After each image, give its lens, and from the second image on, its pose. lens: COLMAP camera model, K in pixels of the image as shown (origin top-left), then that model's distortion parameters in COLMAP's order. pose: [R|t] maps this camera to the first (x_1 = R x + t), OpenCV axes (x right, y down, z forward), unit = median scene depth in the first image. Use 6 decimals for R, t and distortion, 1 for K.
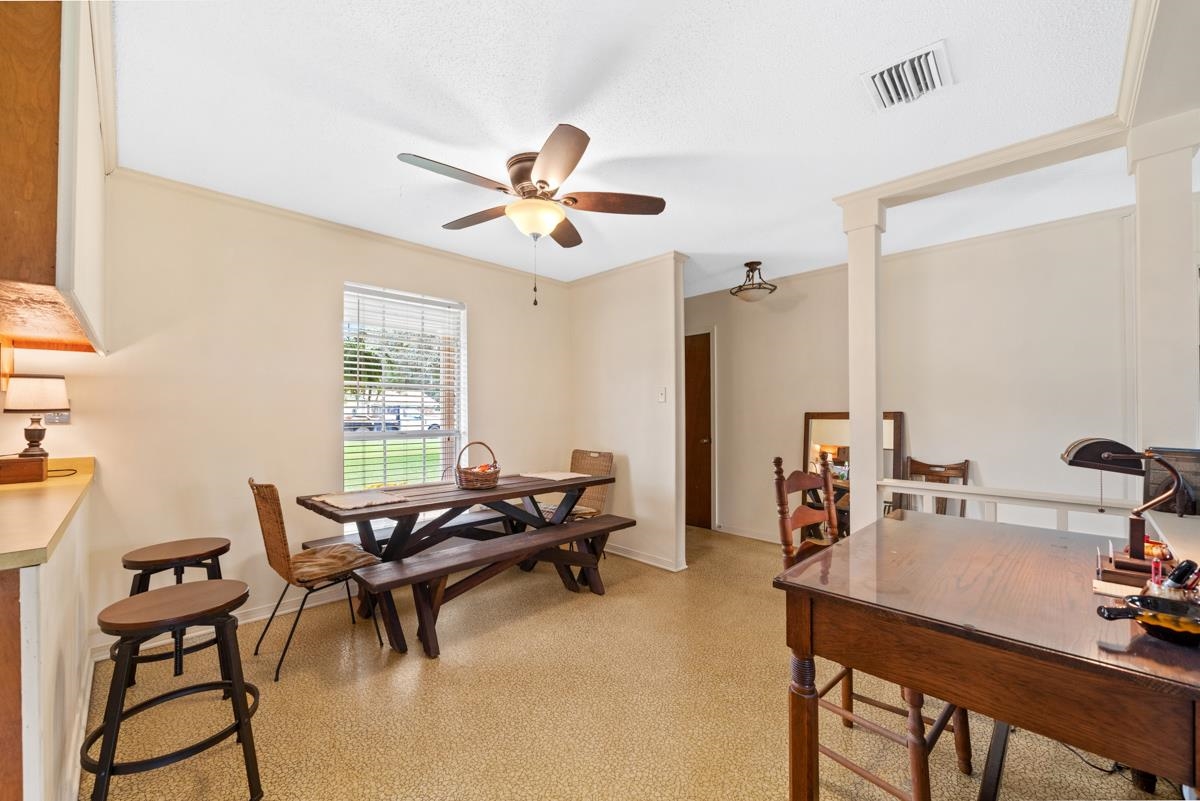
lens RADIAL K [[475.1, 0, 600.0], [0, 475.1, 400.5], [0, 0, 1]] dist [-0.000339, -0.000041]
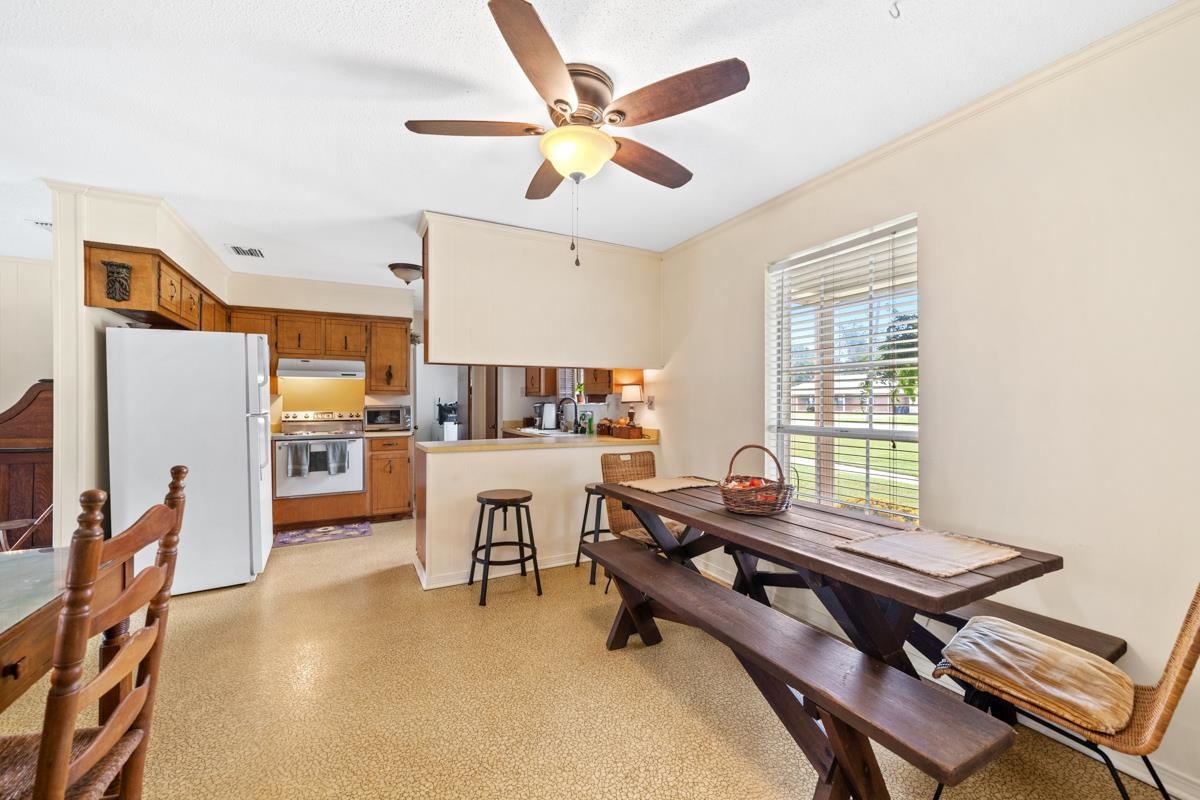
lens RADIAL K [[475.1, 0, 600.0], [0, 475.1, 400.0], [0, 0, 1]] dist [-0.000339, -0.000041]
pose [[-0.292209, -0.008494, -0.956317, 0.590936], [0.030115, 0.999383, -0.018078, 0.037448], [0.955880, -0.034083, -0.291773, 1.249375]]
